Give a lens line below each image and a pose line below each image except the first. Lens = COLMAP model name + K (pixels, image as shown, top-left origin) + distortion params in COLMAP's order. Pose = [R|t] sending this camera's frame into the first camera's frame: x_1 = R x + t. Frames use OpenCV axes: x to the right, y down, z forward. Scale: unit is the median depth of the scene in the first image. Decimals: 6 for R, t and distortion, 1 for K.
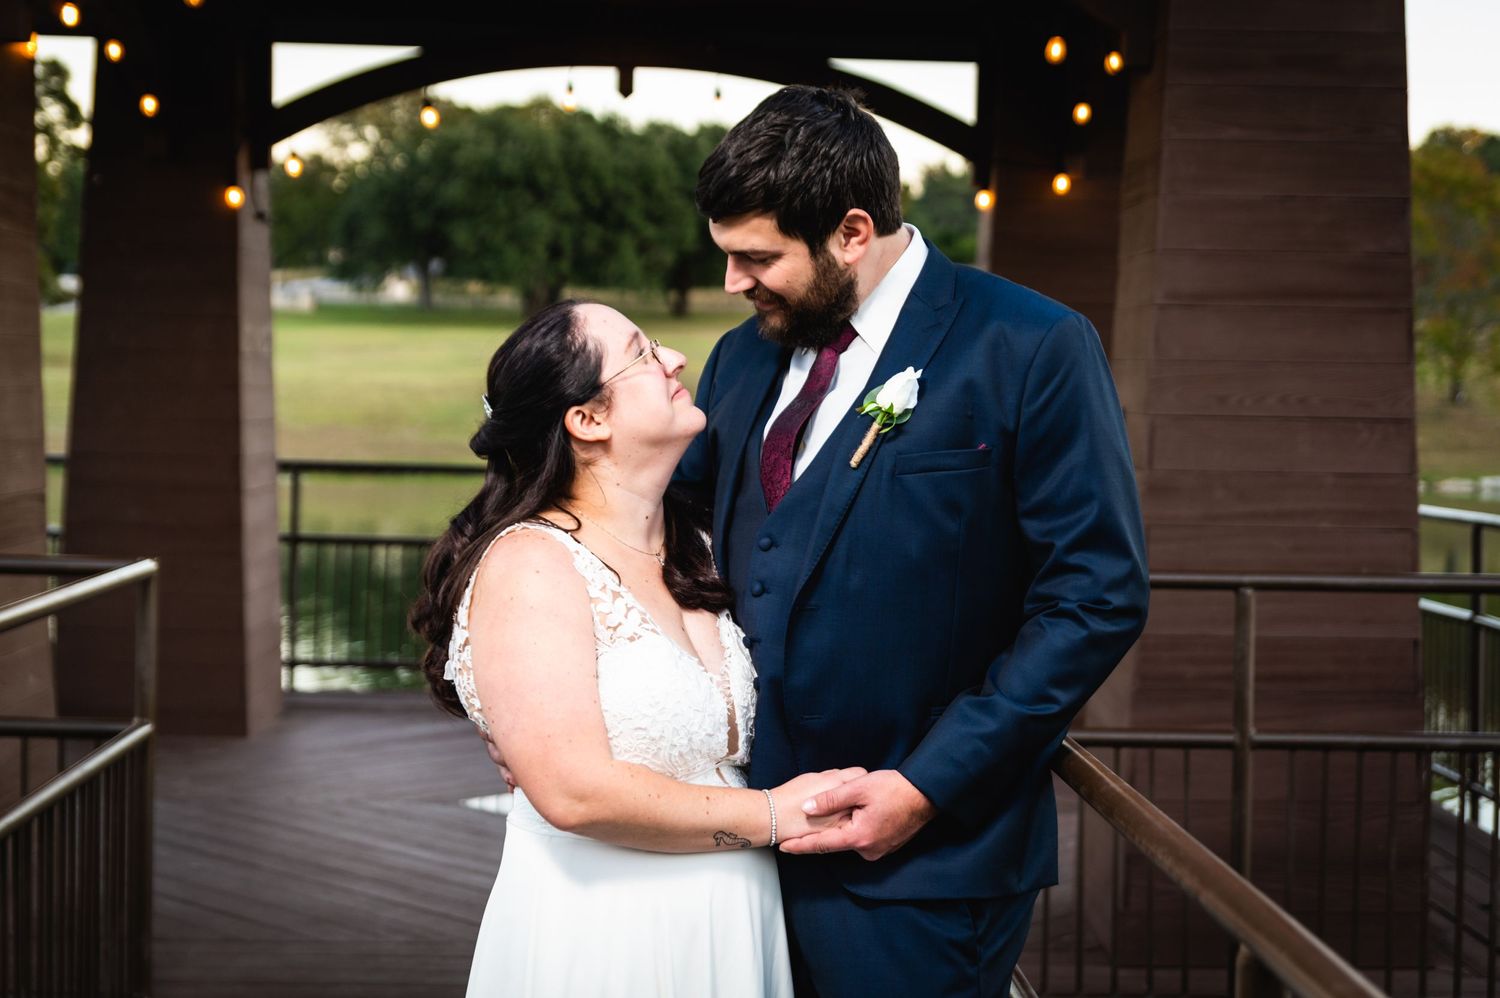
lens RADIAL K [[2590.7, 0, 772.2], [0, 2590.7, 457.7], [0, 0, 1]] dist [-0.032828, 0.000000]
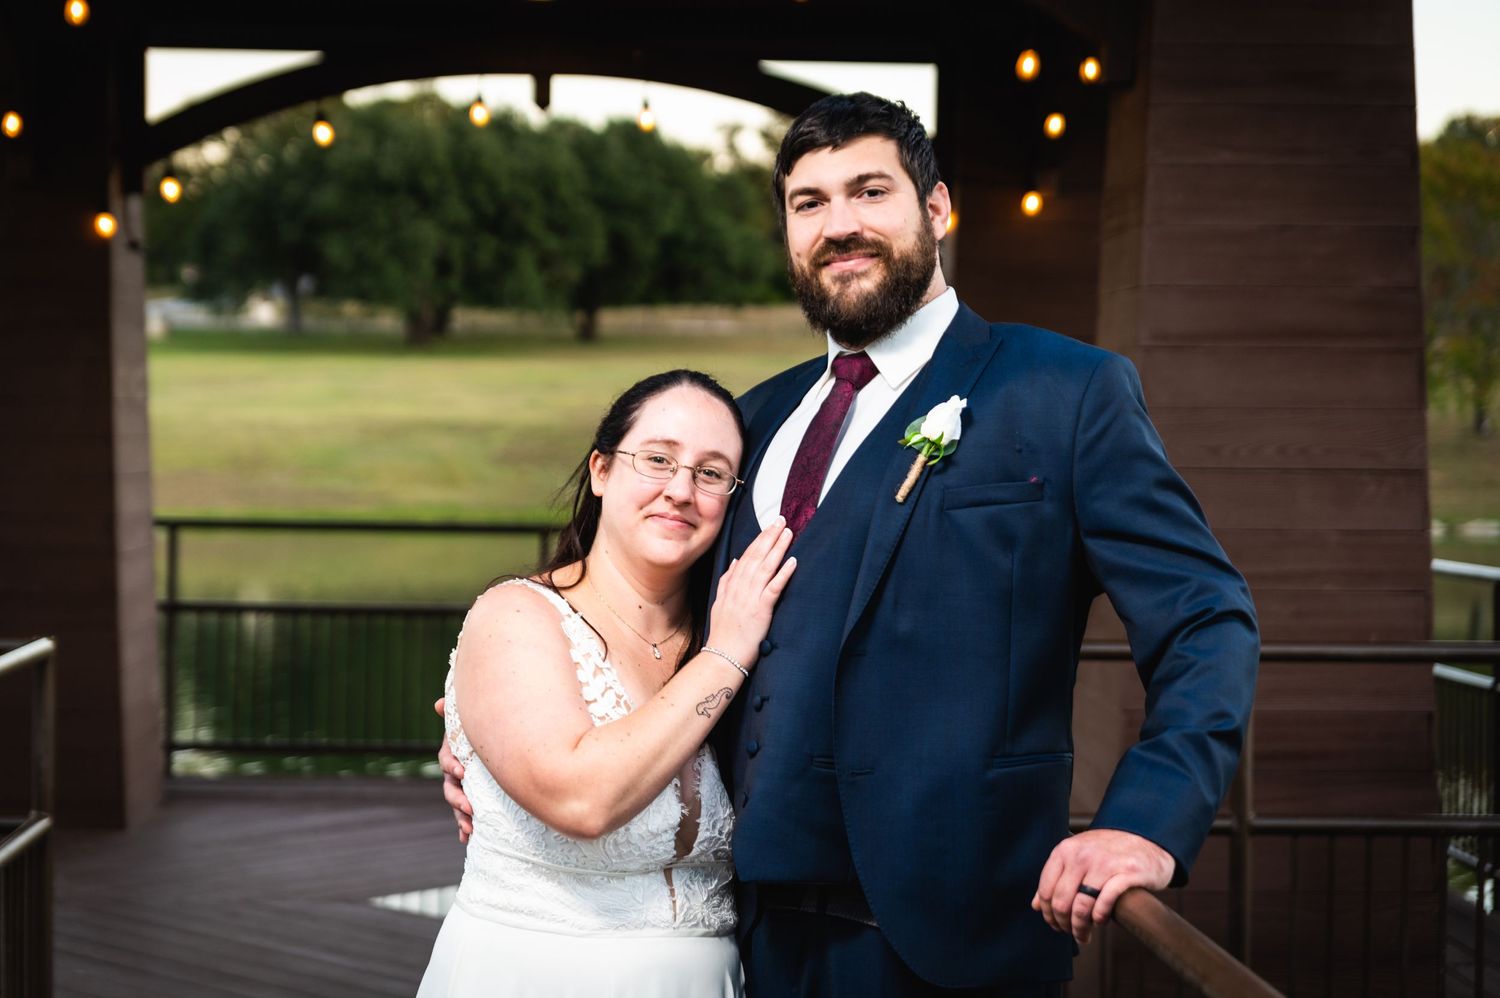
lens RADIAL K [[3006.4, 0, 702.1], [0, 3006.4, 491.4], [0, 0, 1]] dist [-0.038554, 0.000000]
pose [[0.999961, -0.007910, 0.003972, -0.008101], [0.007921, 0.999965, -0.002613, -0.005188], [-0.003952, 0.002645, 0.999989, -0.041521]]
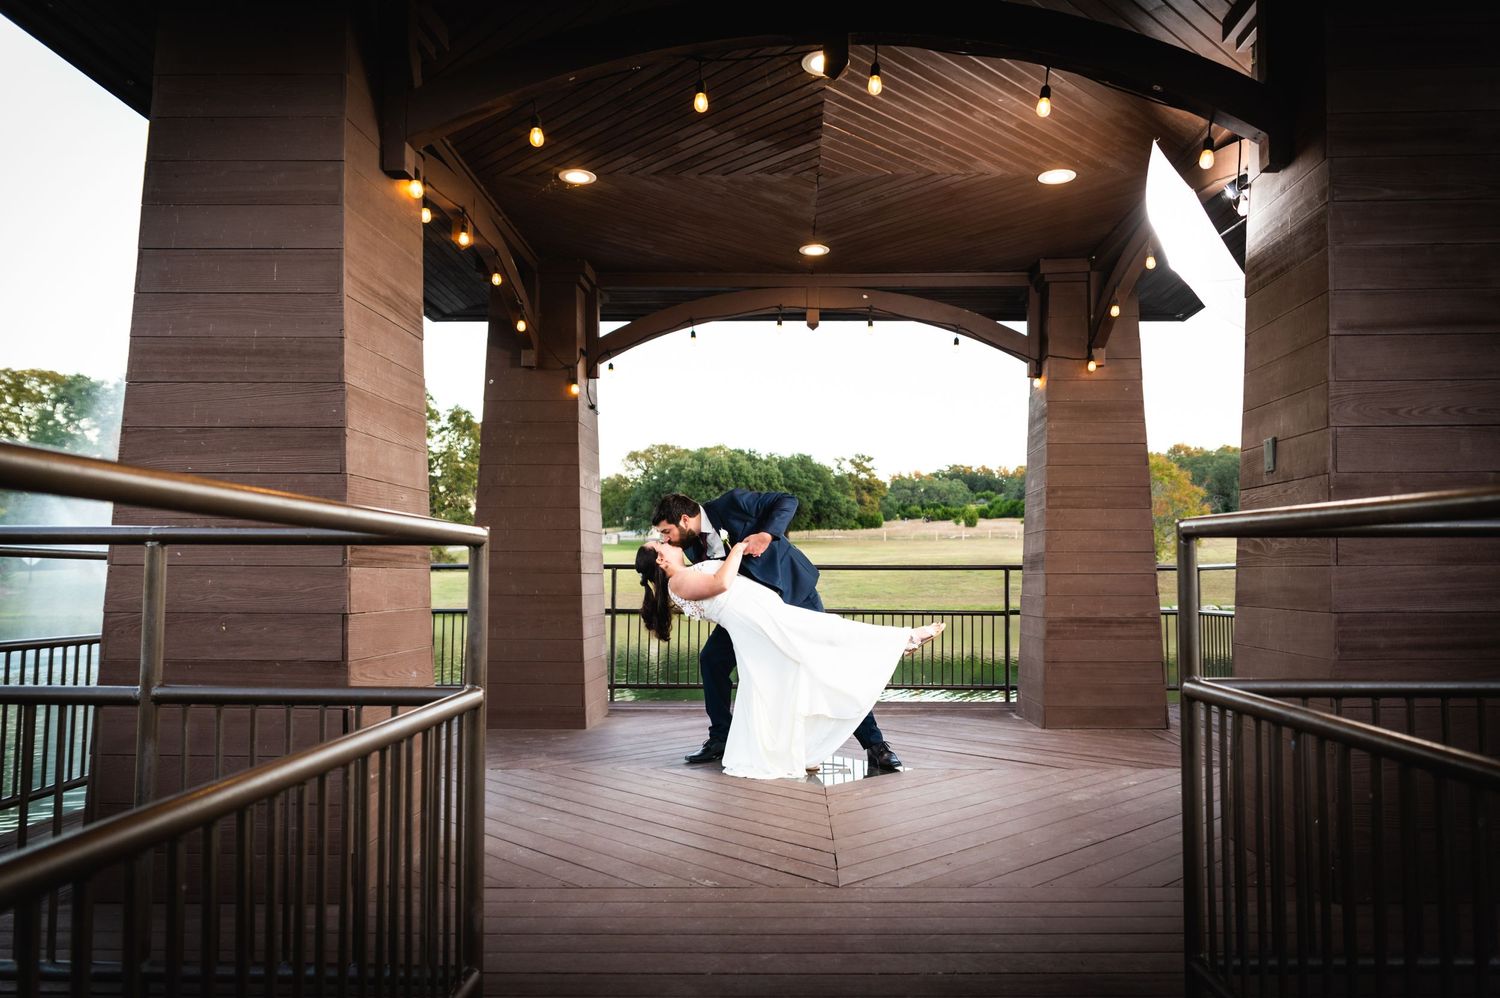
lens RADIAL K [[1102.8, 0, 754.2], [0, 1102.8, 507.8], [0, 0, 1]] dist [-0.002092, 0.001079]
pose [[0.998402, -0.025568, -0.050394, -0.073351], [0.020325, 0.994581, -0.101955, 0.052243], [0.052728, 0.100767, 0.993512, 0.377739]]
